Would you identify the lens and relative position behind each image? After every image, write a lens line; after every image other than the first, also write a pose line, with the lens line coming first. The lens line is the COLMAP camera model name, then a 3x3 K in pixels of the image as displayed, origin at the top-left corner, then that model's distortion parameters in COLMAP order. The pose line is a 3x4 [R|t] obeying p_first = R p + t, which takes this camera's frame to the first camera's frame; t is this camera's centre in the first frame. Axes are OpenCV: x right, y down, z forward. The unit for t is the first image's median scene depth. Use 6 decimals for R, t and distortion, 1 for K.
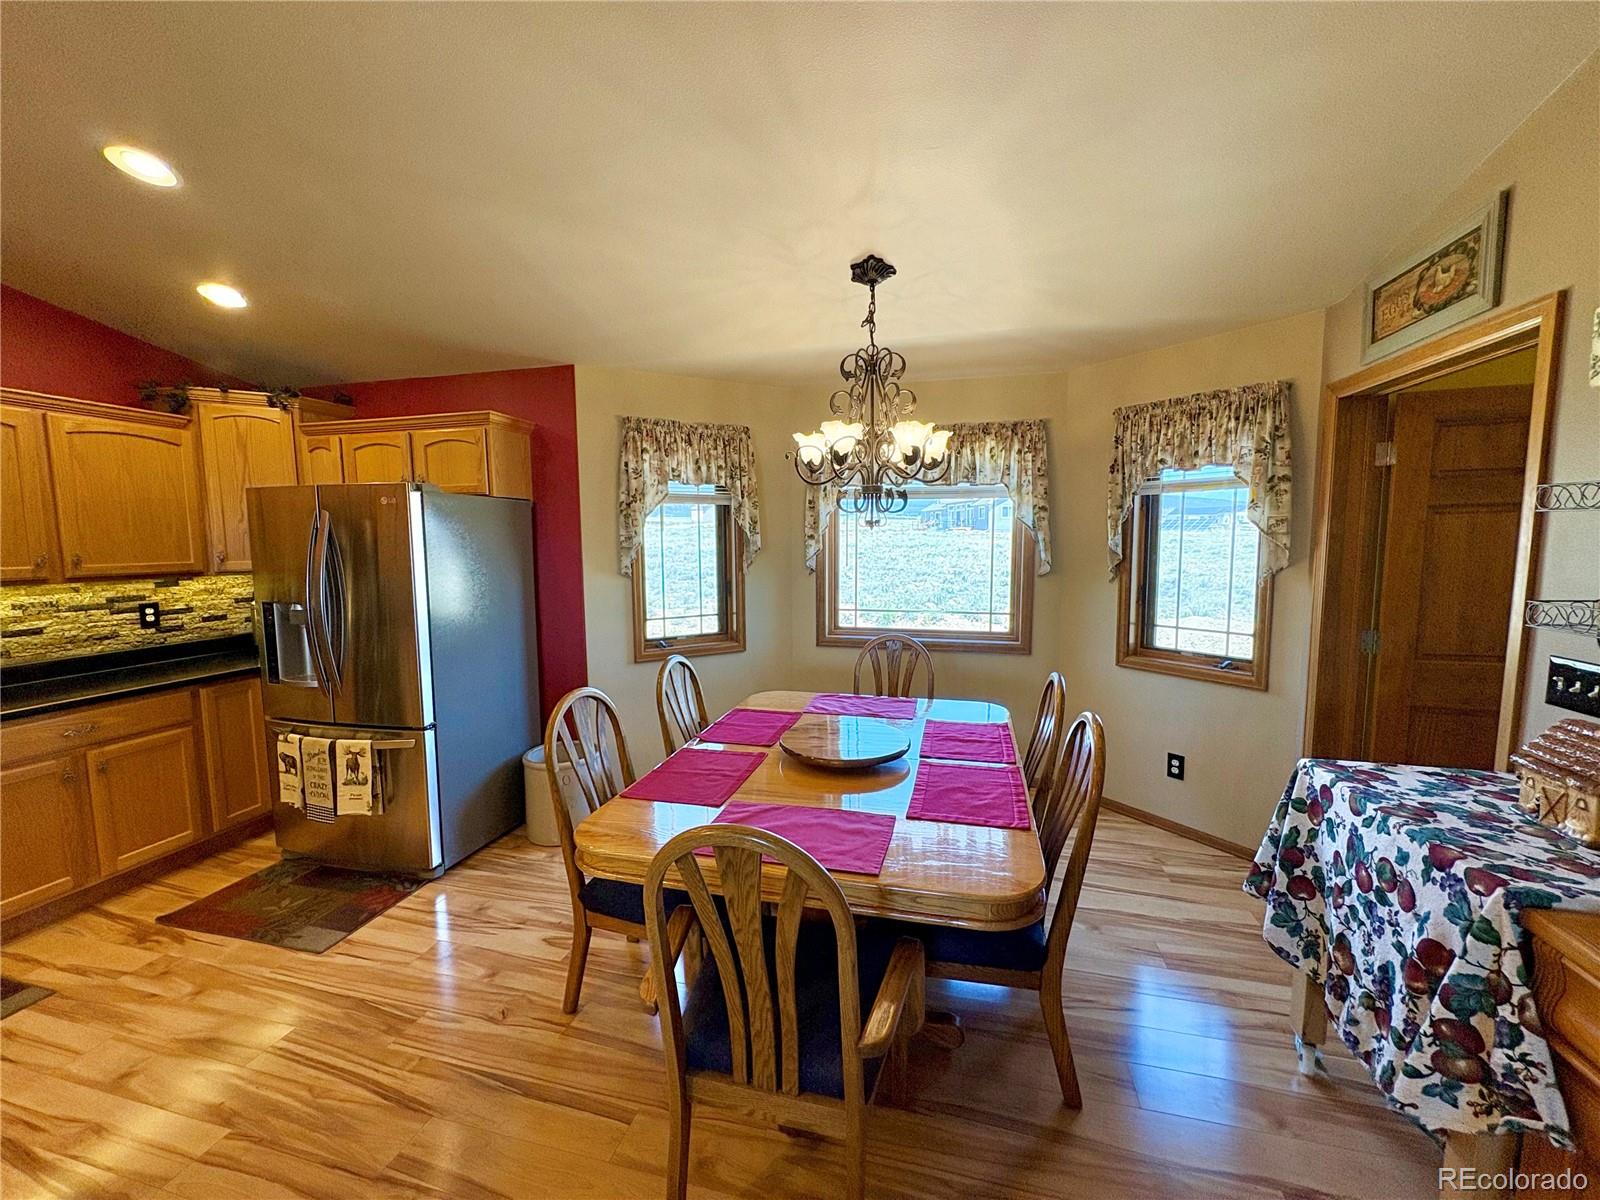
lens RADIAL K [[635.7, 0, 803.1], [0, 635.7, 599.2], [0, 0, 1]] dist [-0.001280, 0.000628]
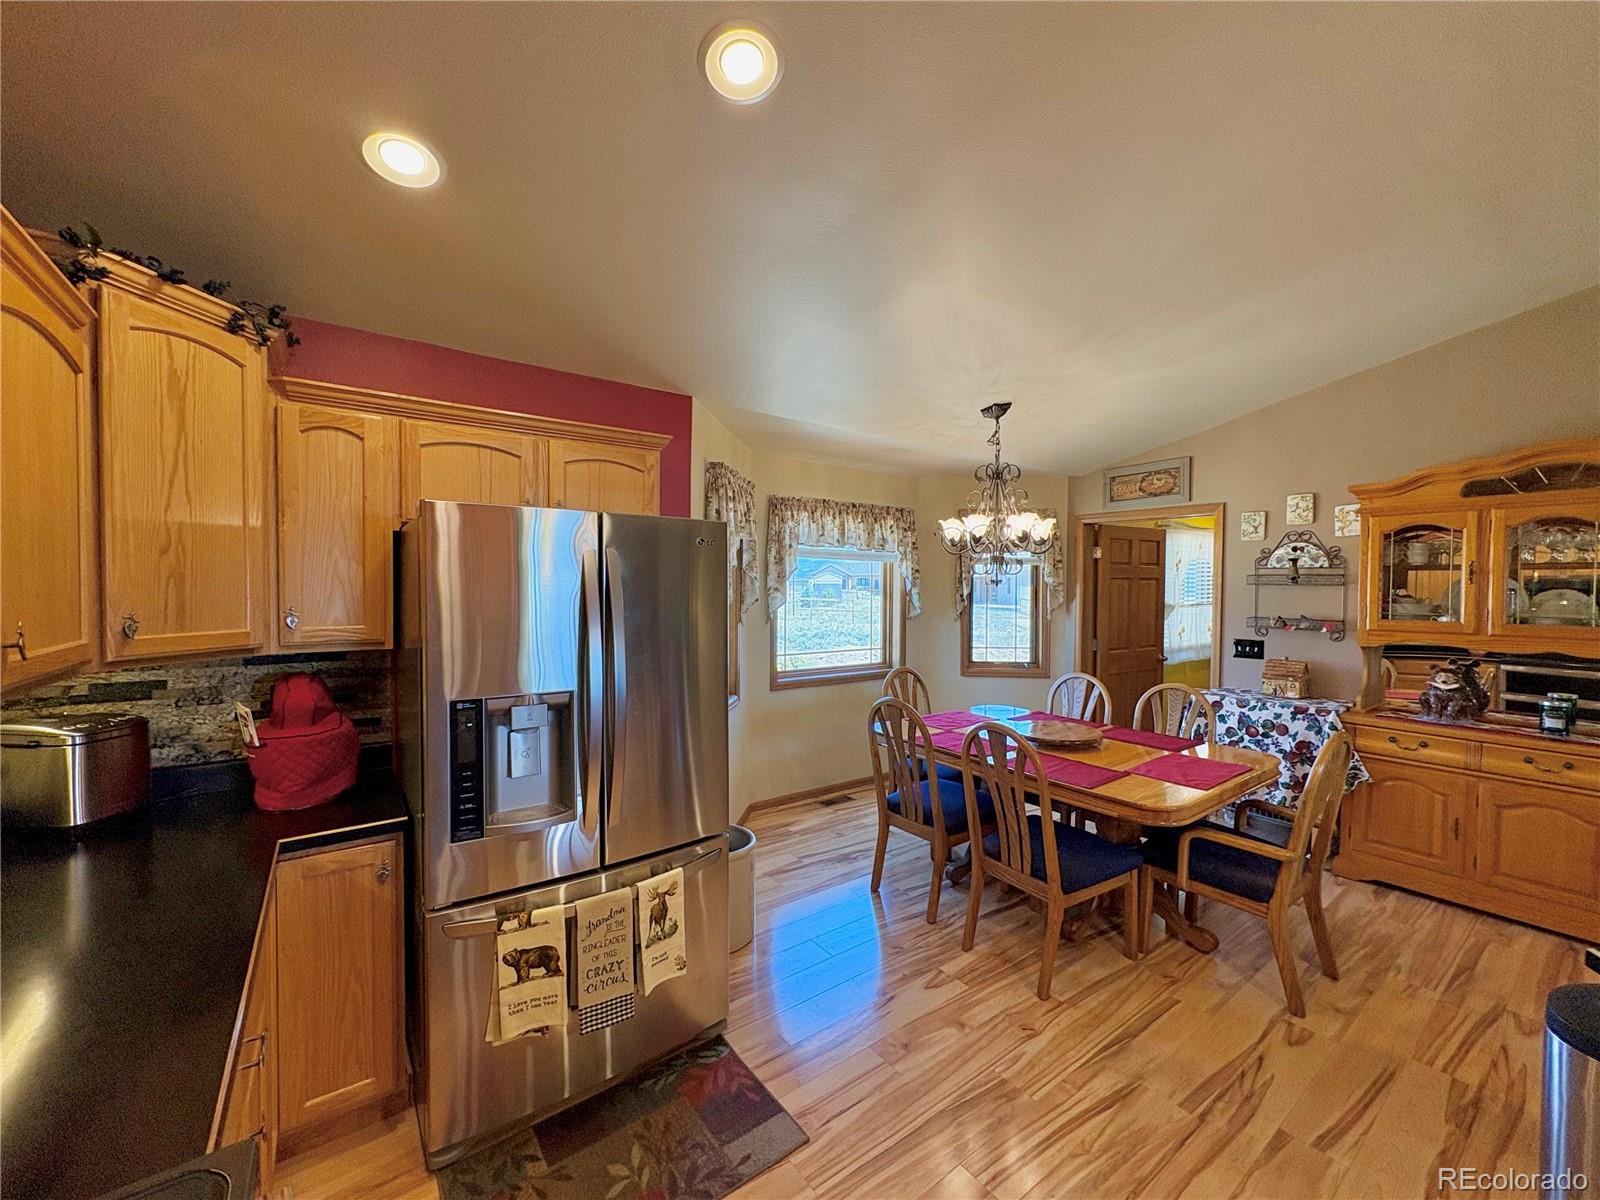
lens RADIAL K [[635.7, 0, 804.1], [0, 635.7, 596.0], [0, 0, 1]] dist [-0.001280, 0.000628]
pose [[0.630038, -0.001408, 0.776563, -1.110333], [0.065283, 0.996555, -0.051159, -0.038848], [-0.773815, 0.082929, 0.627959, 0.394042]]
